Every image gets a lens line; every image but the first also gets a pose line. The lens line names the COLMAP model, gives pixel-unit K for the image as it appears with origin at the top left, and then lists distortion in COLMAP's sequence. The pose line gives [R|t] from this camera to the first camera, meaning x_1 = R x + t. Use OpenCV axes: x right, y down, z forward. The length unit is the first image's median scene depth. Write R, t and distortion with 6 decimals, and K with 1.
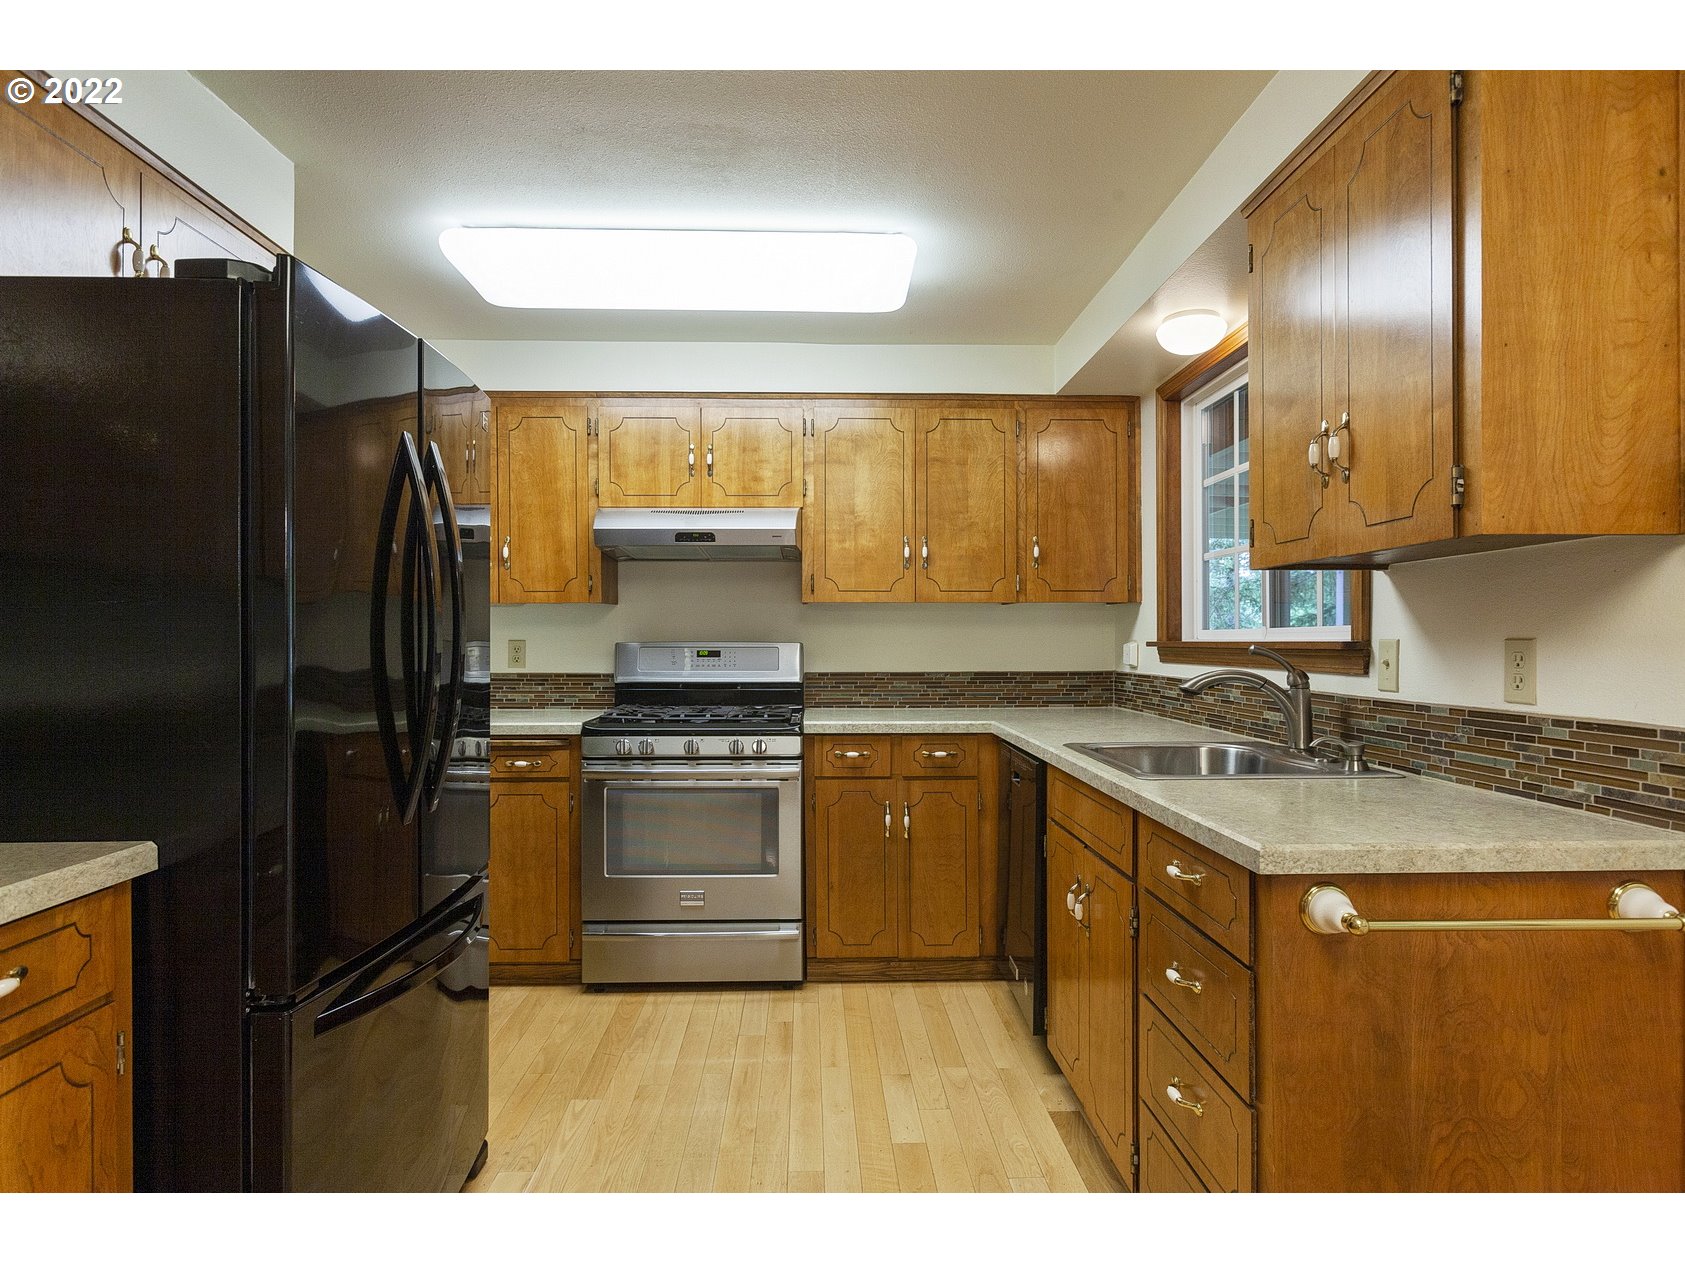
lens RADIAL K [[991.6, 0, 882.1], [0, 991.6, 643.3], [0, 0, 1]] dist [-0.010732, 0.002242]
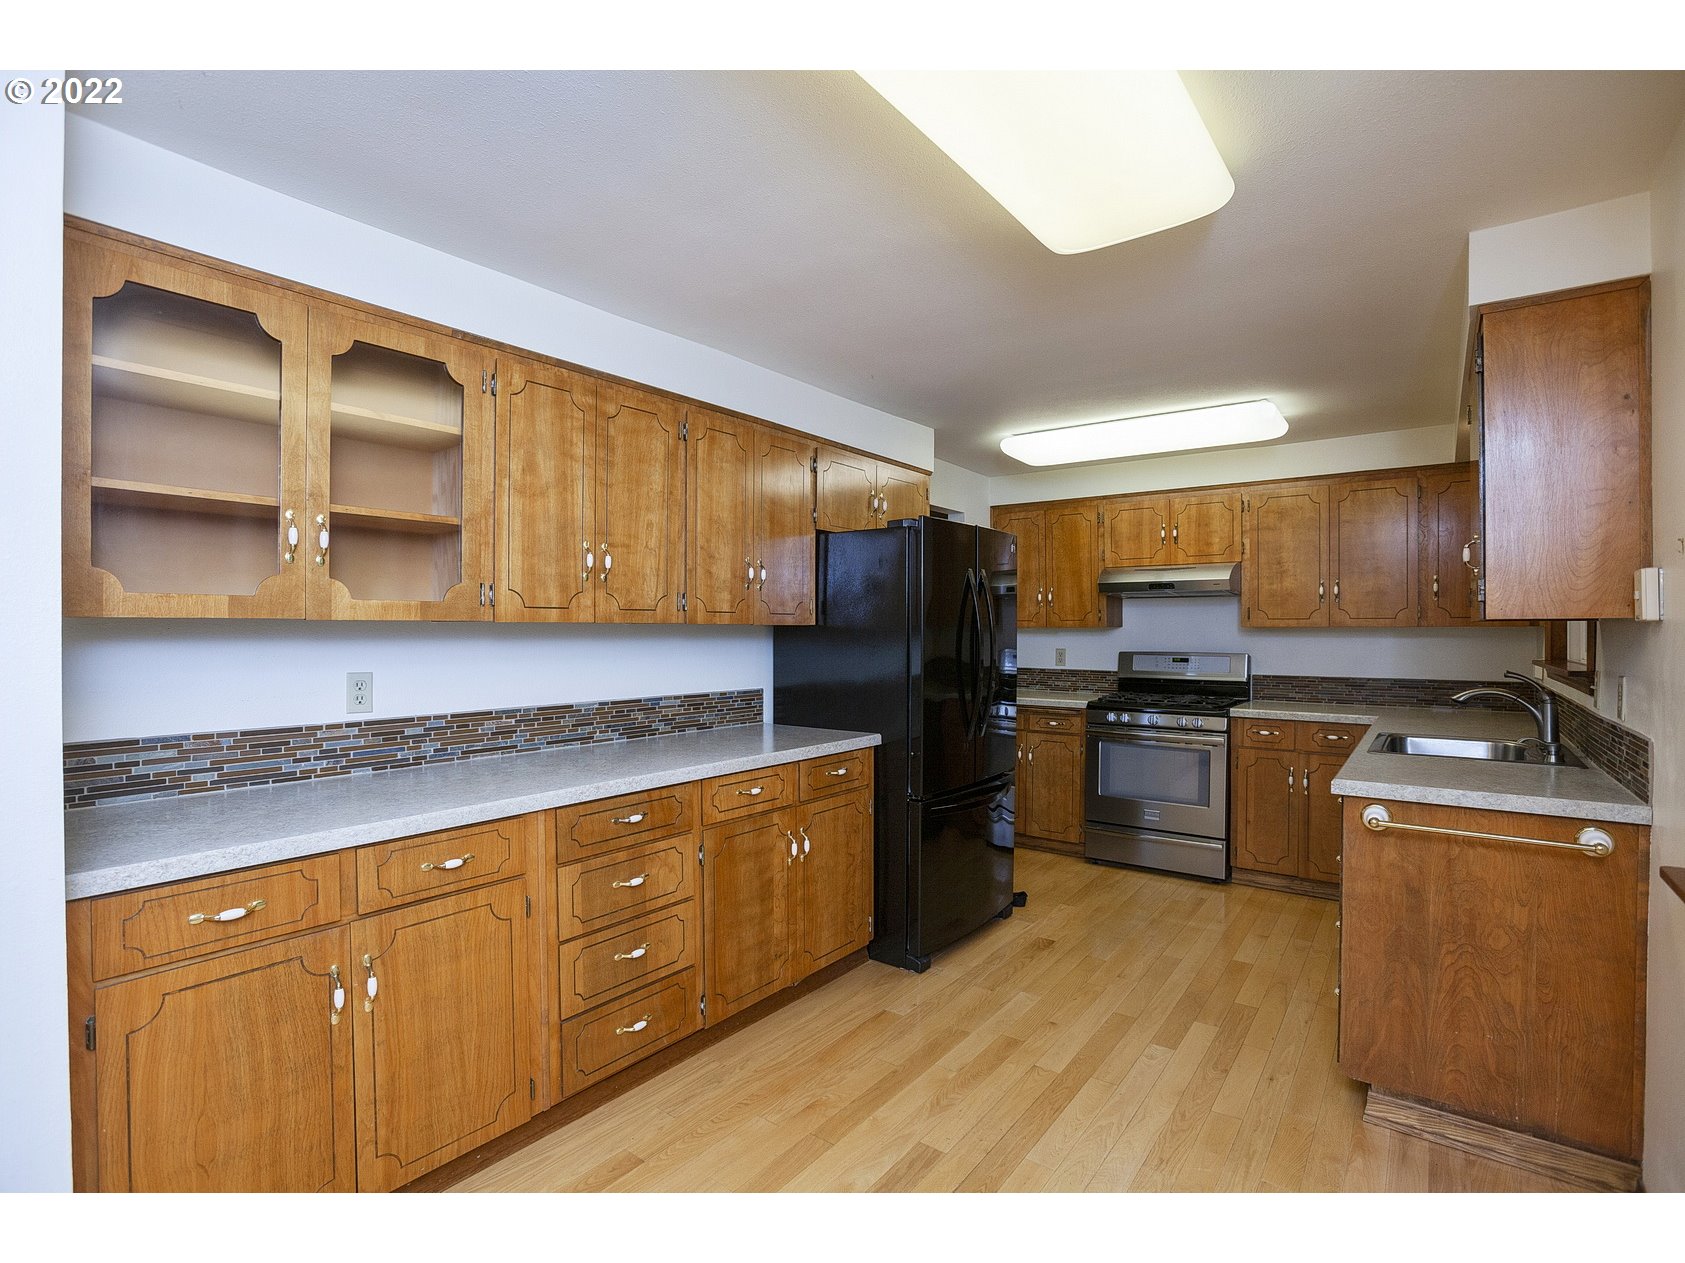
lens RADIAL K [[832.6, 0, 836.0], [0, 832.6, 640.7], [0, 0, 1]] dist [-0.022515, 0.000288]
pose [[0.775041, 0.008178, -0.631858, 0.249547], [-0.004112, 0.999960, 0.007899, -0.031165], [0.631898, -0.003524, 0.775044, -0.346476]]
